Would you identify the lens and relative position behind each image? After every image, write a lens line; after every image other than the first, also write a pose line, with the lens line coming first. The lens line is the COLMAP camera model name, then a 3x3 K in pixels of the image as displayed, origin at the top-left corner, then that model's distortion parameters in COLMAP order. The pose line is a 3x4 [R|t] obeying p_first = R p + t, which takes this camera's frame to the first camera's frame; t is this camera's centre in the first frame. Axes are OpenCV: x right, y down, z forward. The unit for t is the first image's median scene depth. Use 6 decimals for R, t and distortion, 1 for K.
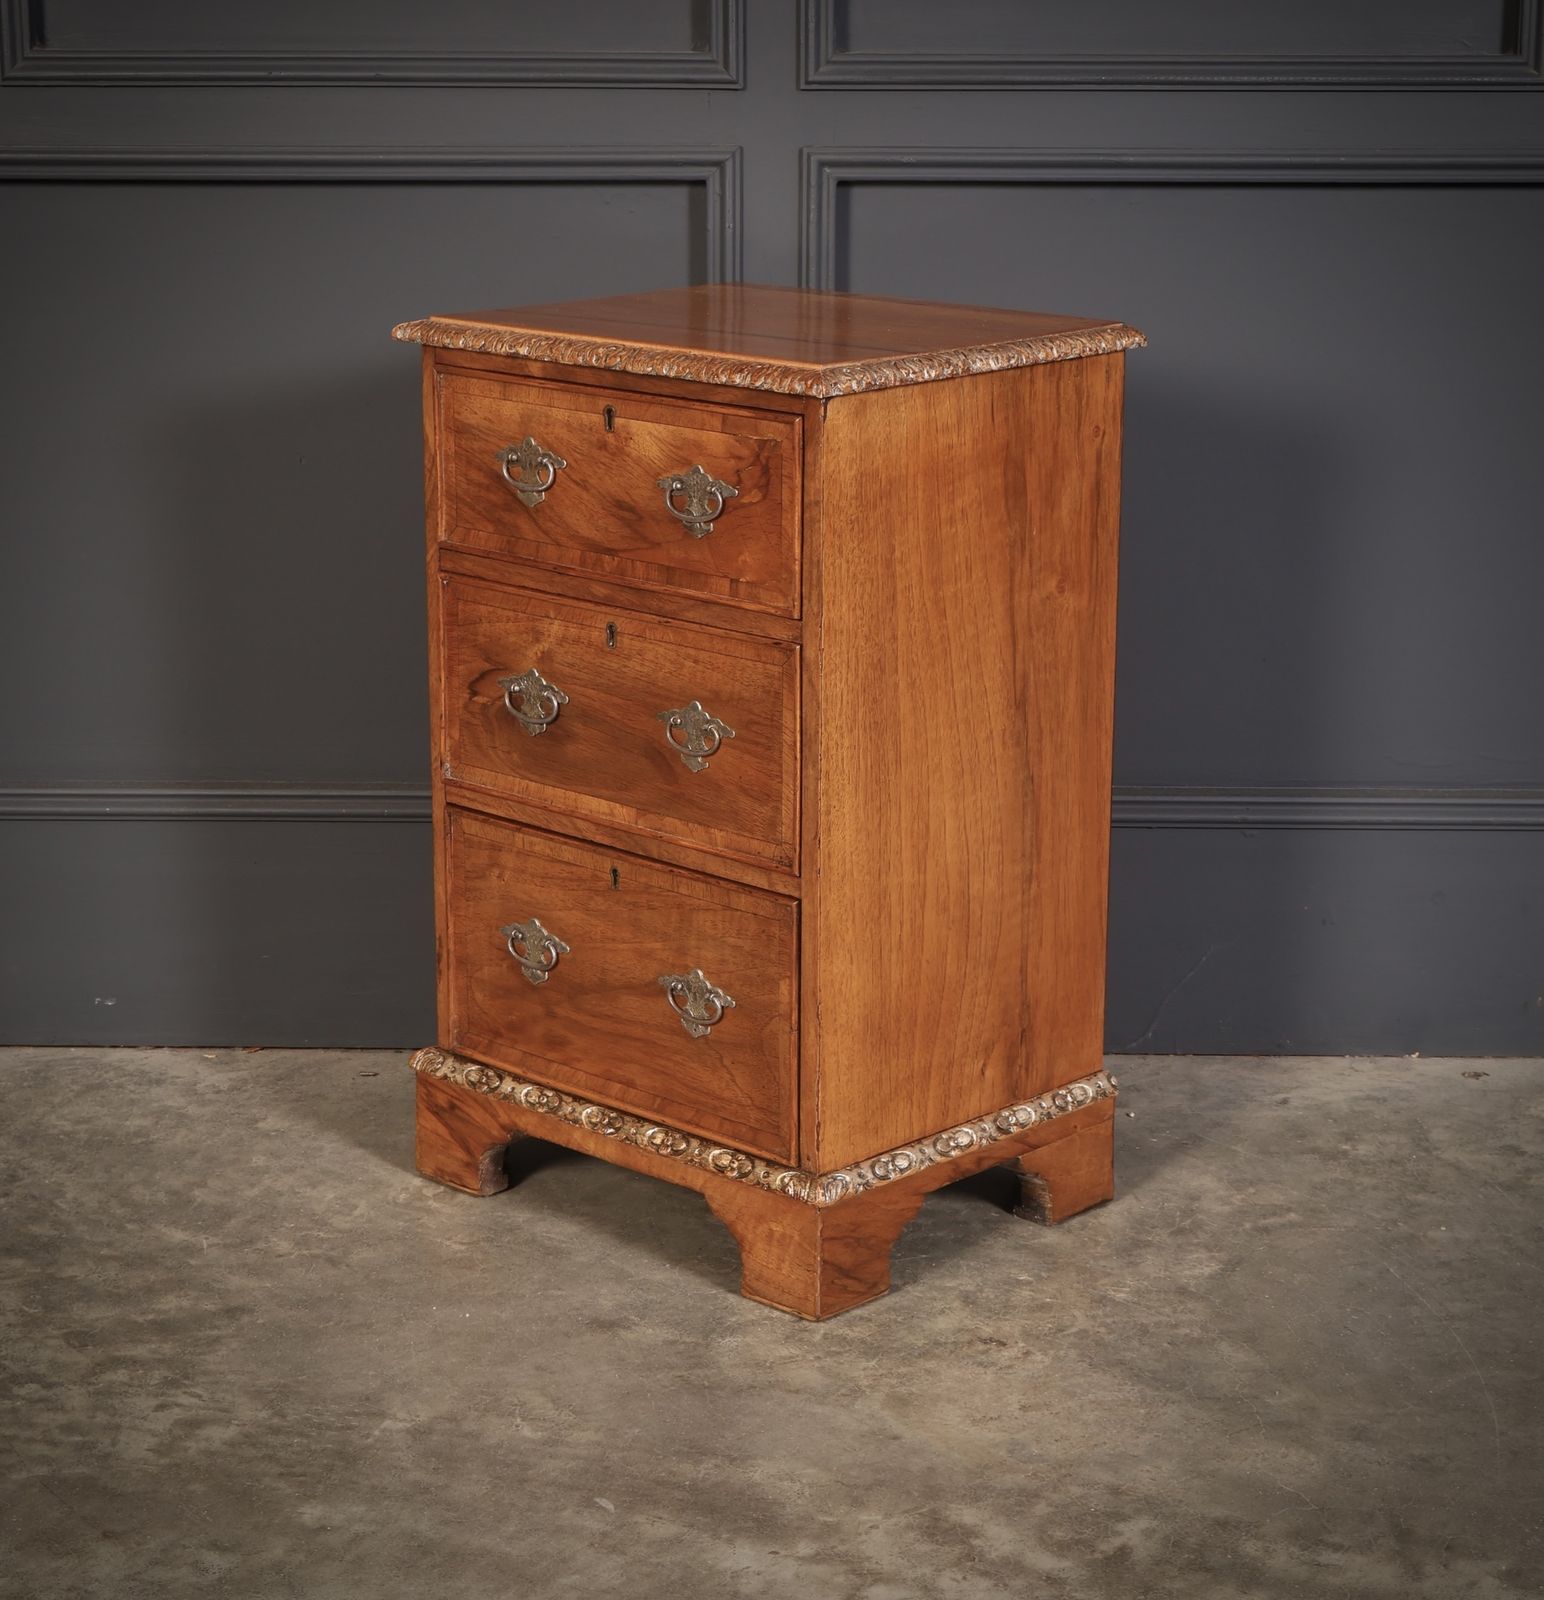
lens RADIAL K [[3584.3, 0, 766.5], [0, 3584.3, 819.2], [0, 0, 1]] dist [0.001656, 0.296130]
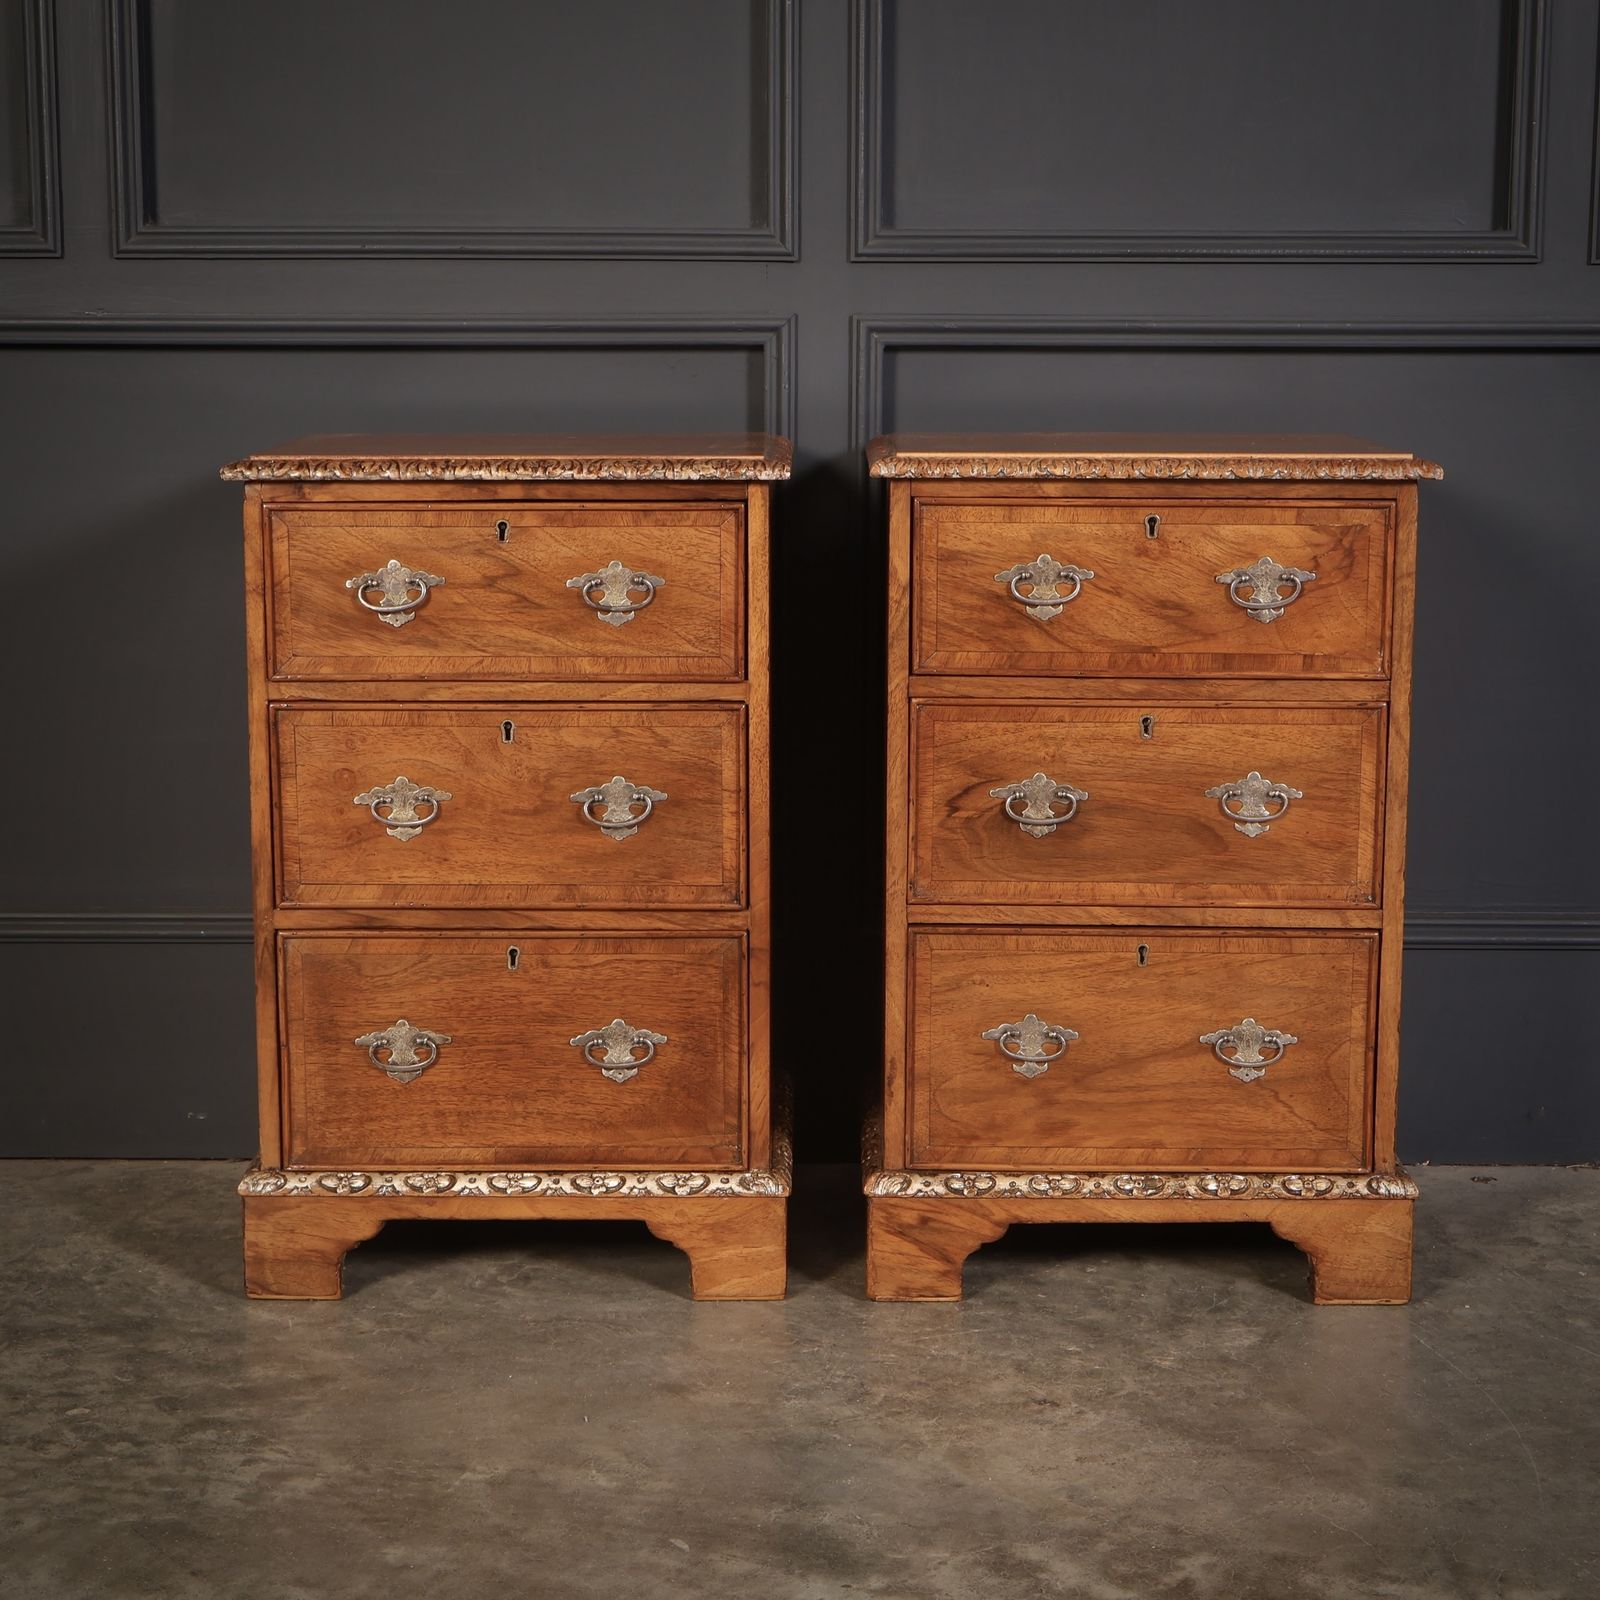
lens RADIAL K [[3383.3, 0, 839.3], [0, 3383.3, 858.3], [0, 0, 1]] dist [0.058757, -0.125232]
pose [[0.718845, -0.117596, 0.685151, -0.818837], [0.172475, 0.984942, -0.011906, -0.016040], [-0.673434, 0.126730, 0.728303, 0.320464]]
